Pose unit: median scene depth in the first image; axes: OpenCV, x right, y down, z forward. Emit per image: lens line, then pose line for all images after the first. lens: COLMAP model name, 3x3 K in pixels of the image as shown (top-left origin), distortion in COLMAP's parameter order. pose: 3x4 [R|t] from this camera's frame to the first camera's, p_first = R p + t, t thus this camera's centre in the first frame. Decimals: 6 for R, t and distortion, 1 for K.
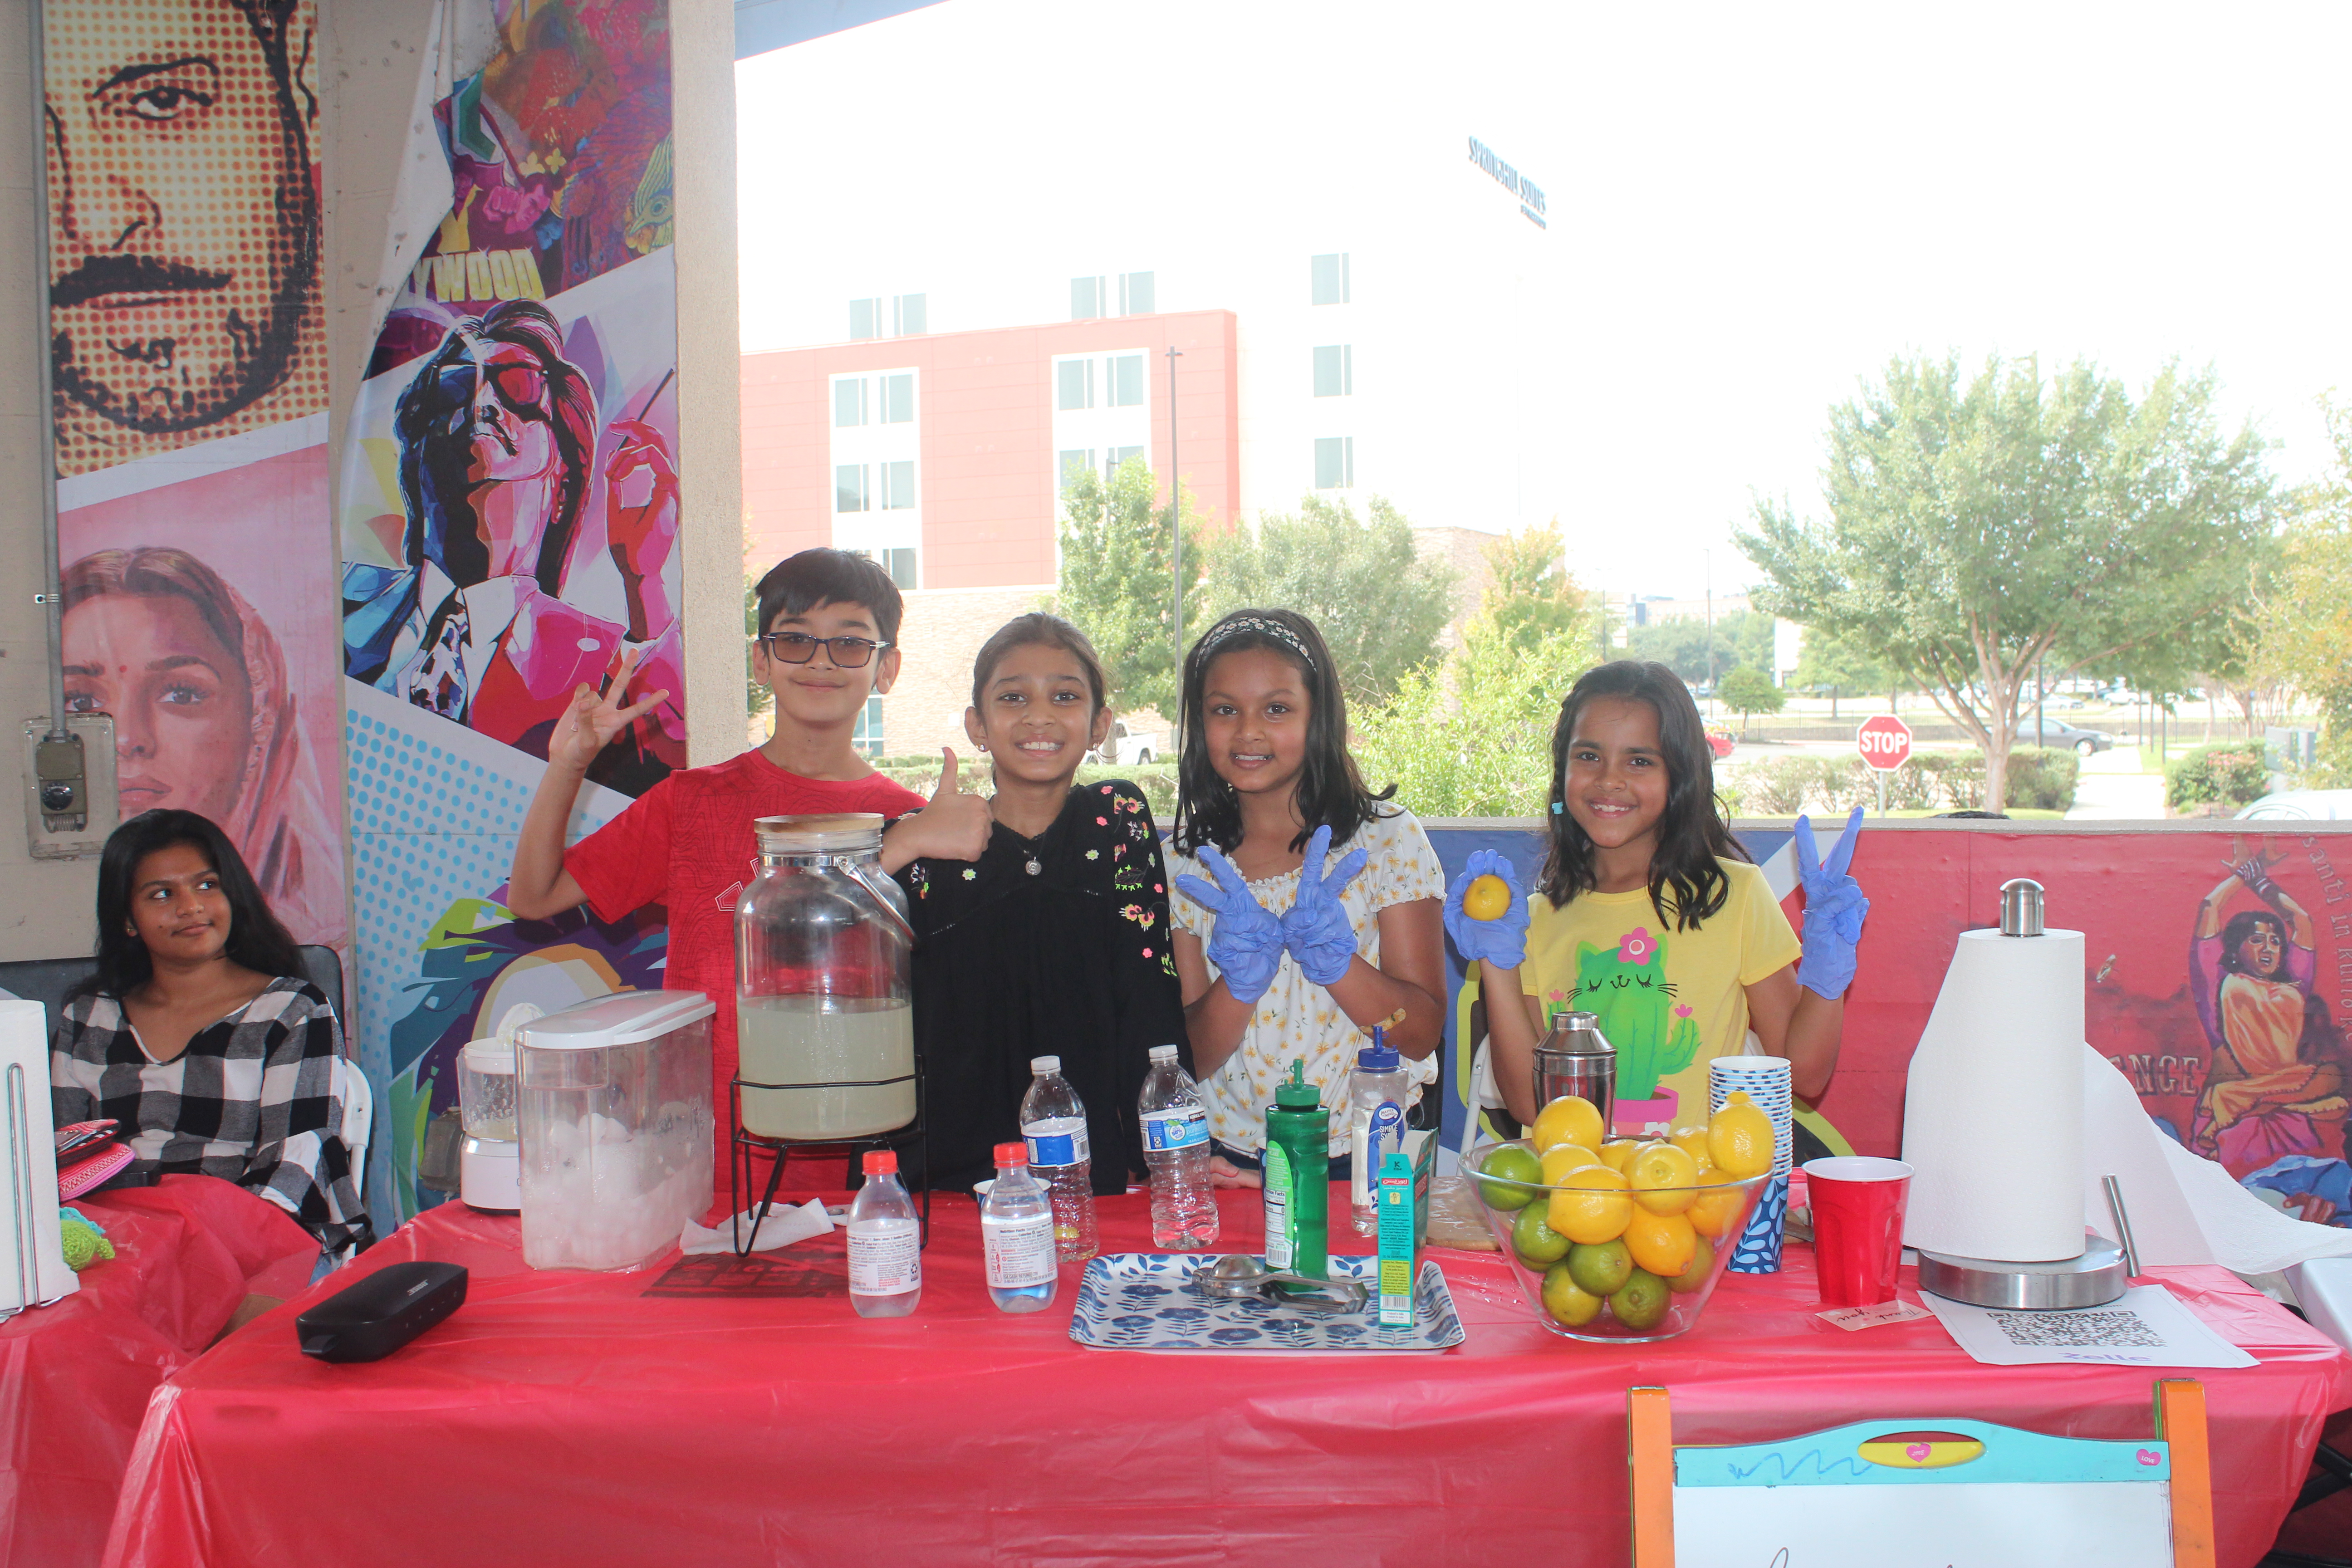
lens RADIAL K [[2332.2, 0, 1176.0], [0, 2332.2, 784.0], [0, 0, 1]] dist [-0.144922, 0.181978]
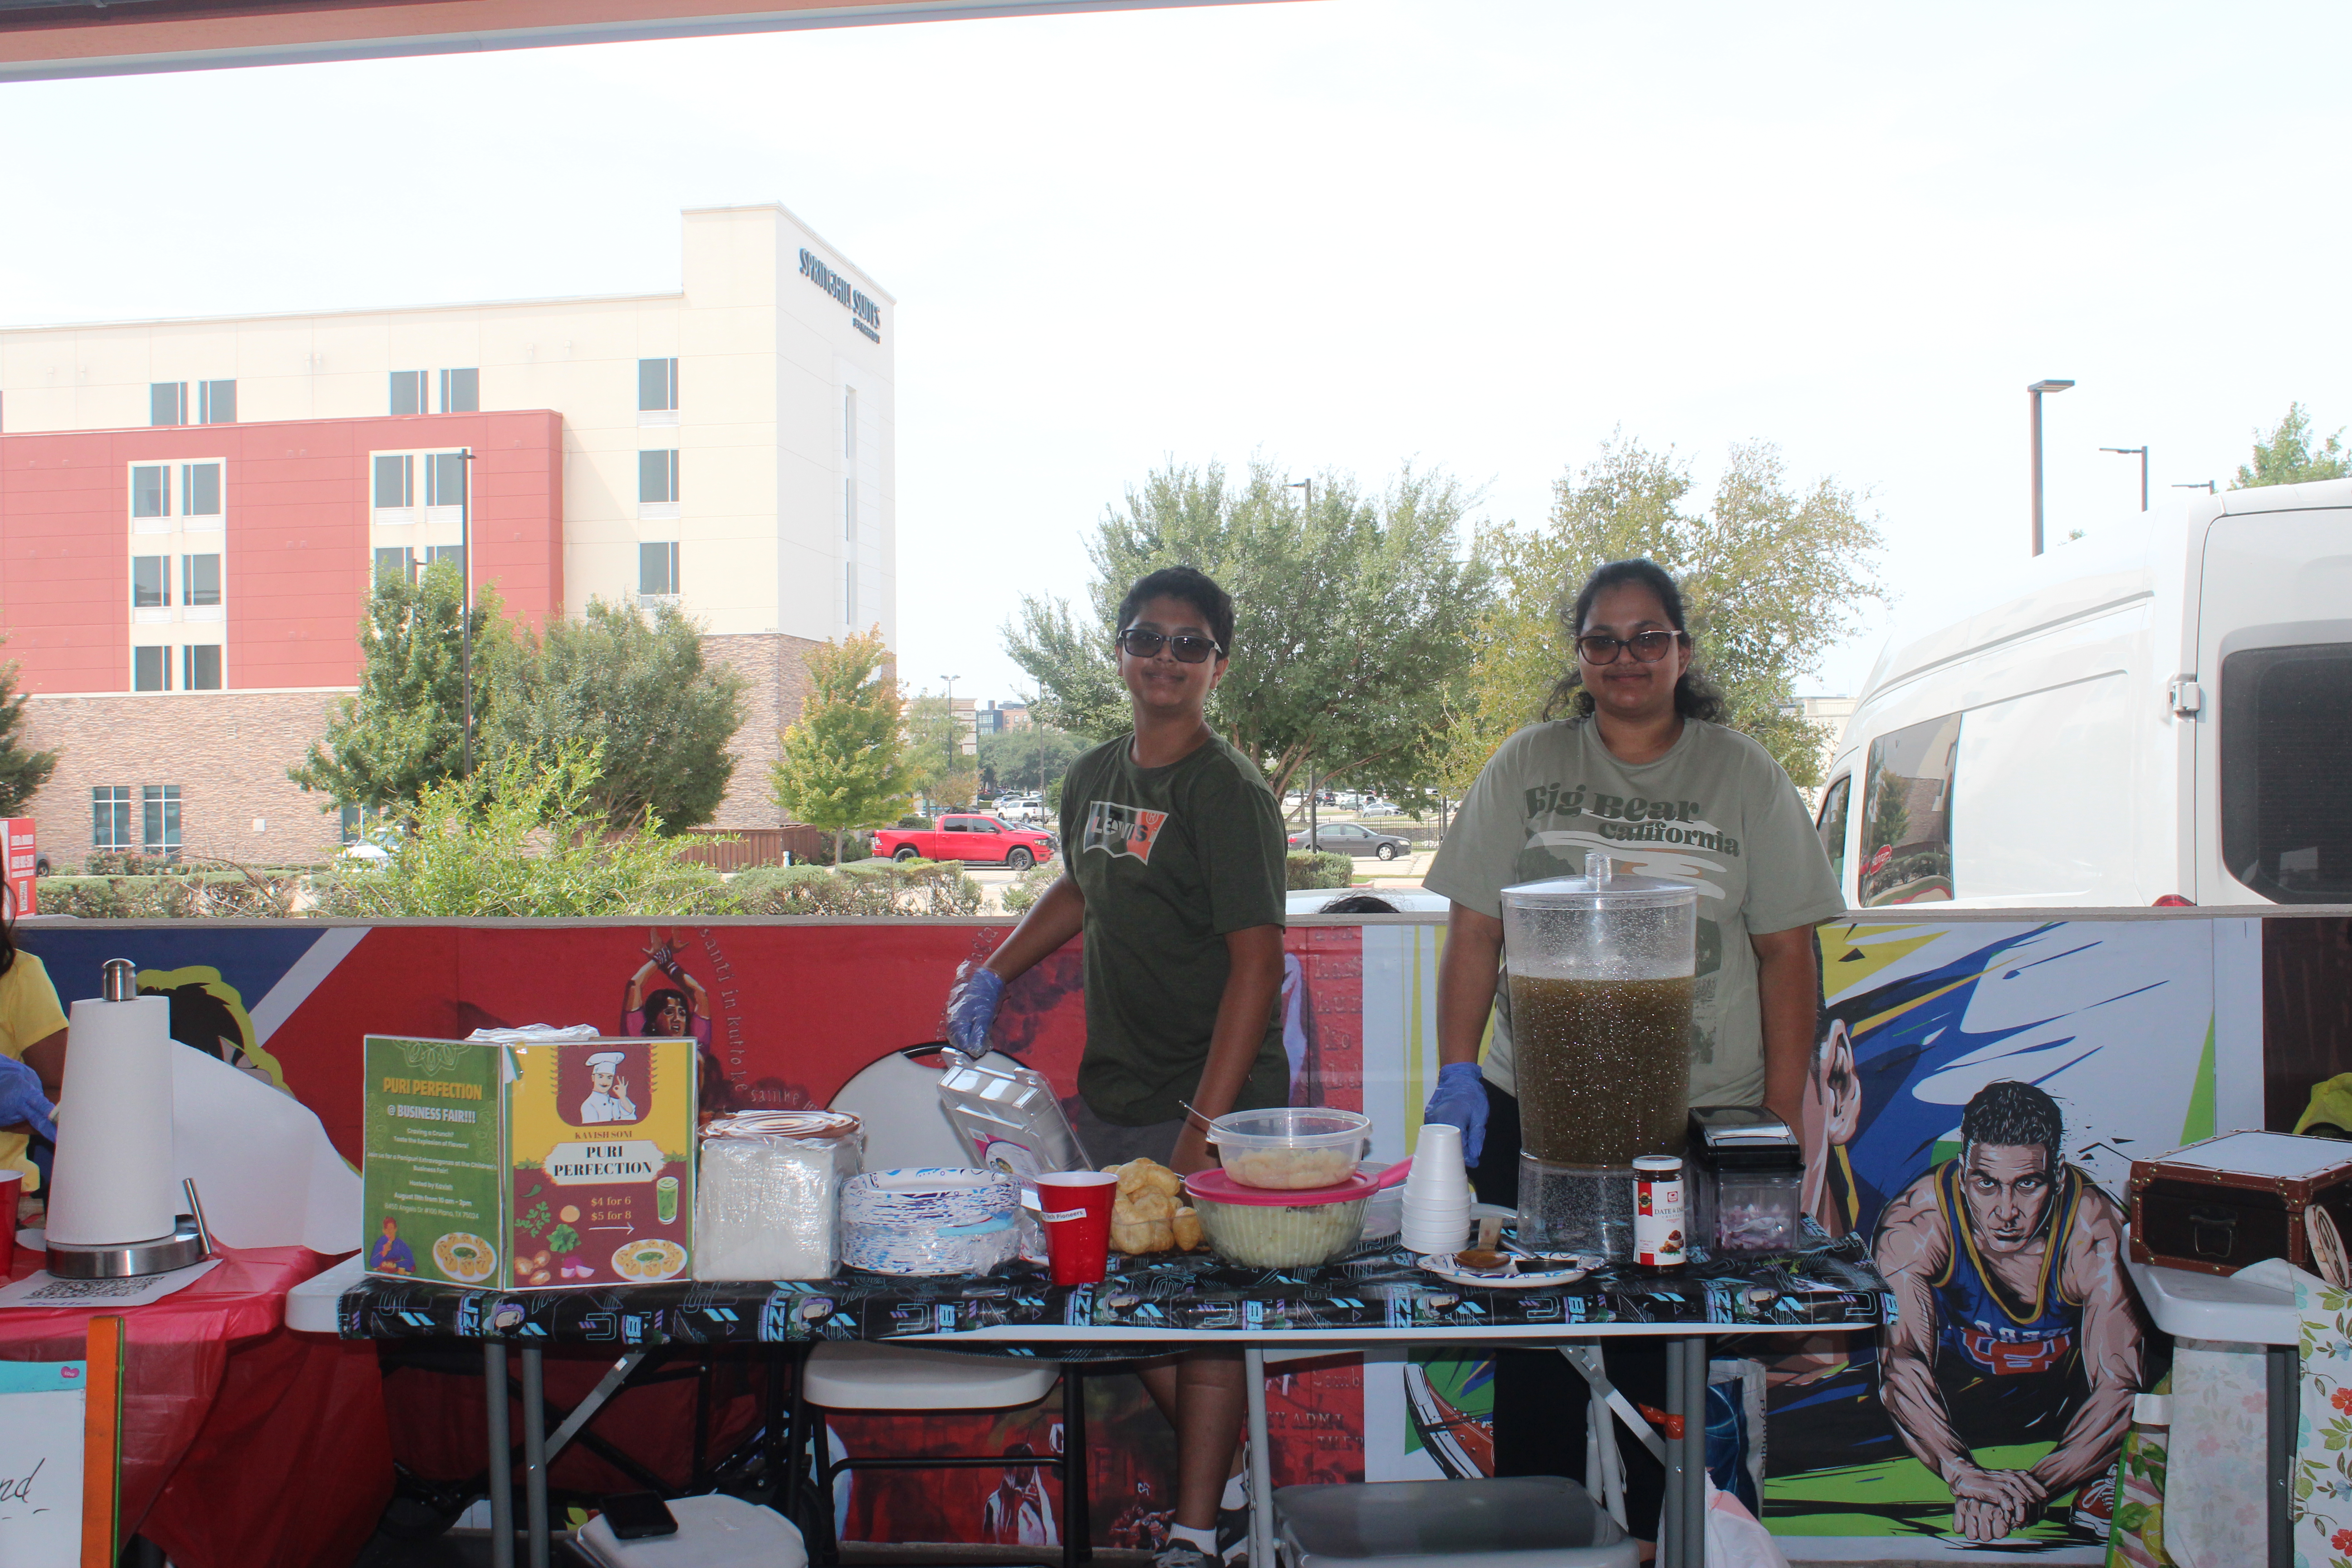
lens RADIAL K [[2332.2, 0, 1176.0], [0, 2332.2, 784.0], [0, 0, 1]] dist [-0.144922, 0.181978]
pose [[0.961927, 0.005233, 0.273255, 0.240169], [0.007257, 0.998975, -0.044675, 0.001413], [-0.273208, 0.044957, 0.960904, -0.183533]]
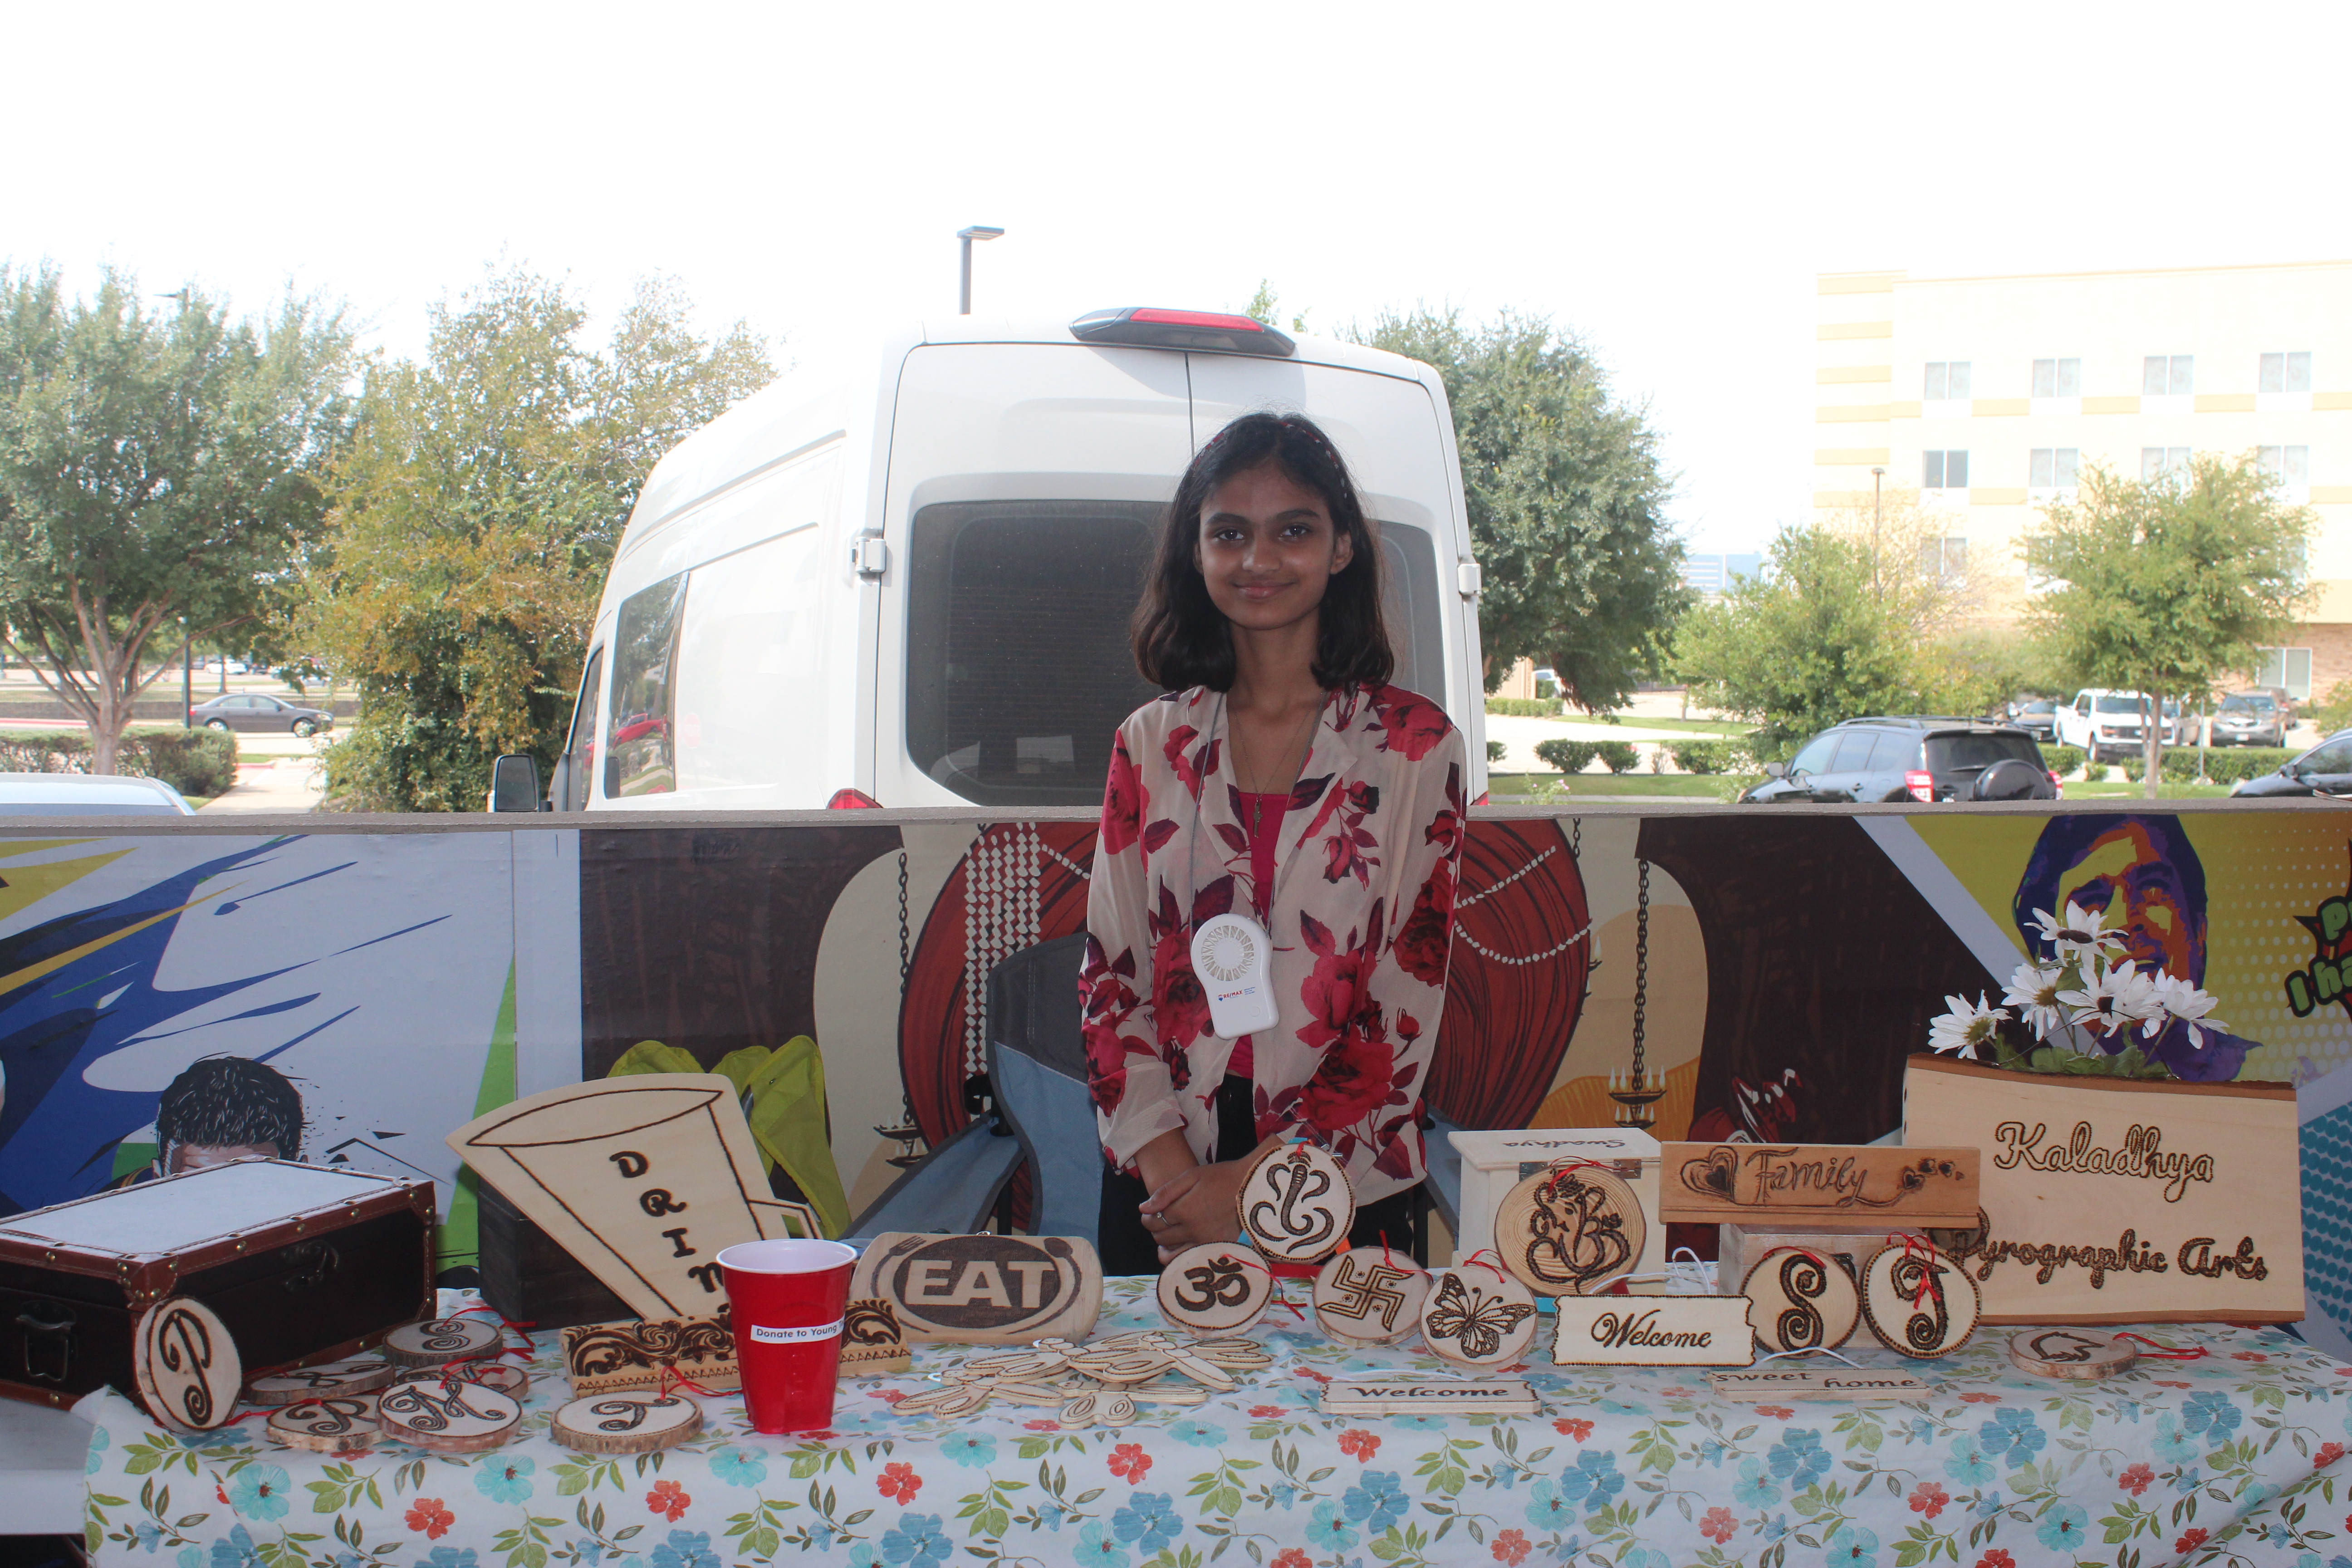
lens RADIAL K [[2547.6, 0, 1176.0], [0, 2547.6, 784.0], [0, 0, 1]] dist [-0.176079, 0.327758]
pose [[0.769210, -0.006609, 0.638961, 0.498386], [0.002263, 0.999968, 0.007619, -0.000926], [-0.638992, -0.004414, 0.769201, -0.127707]]
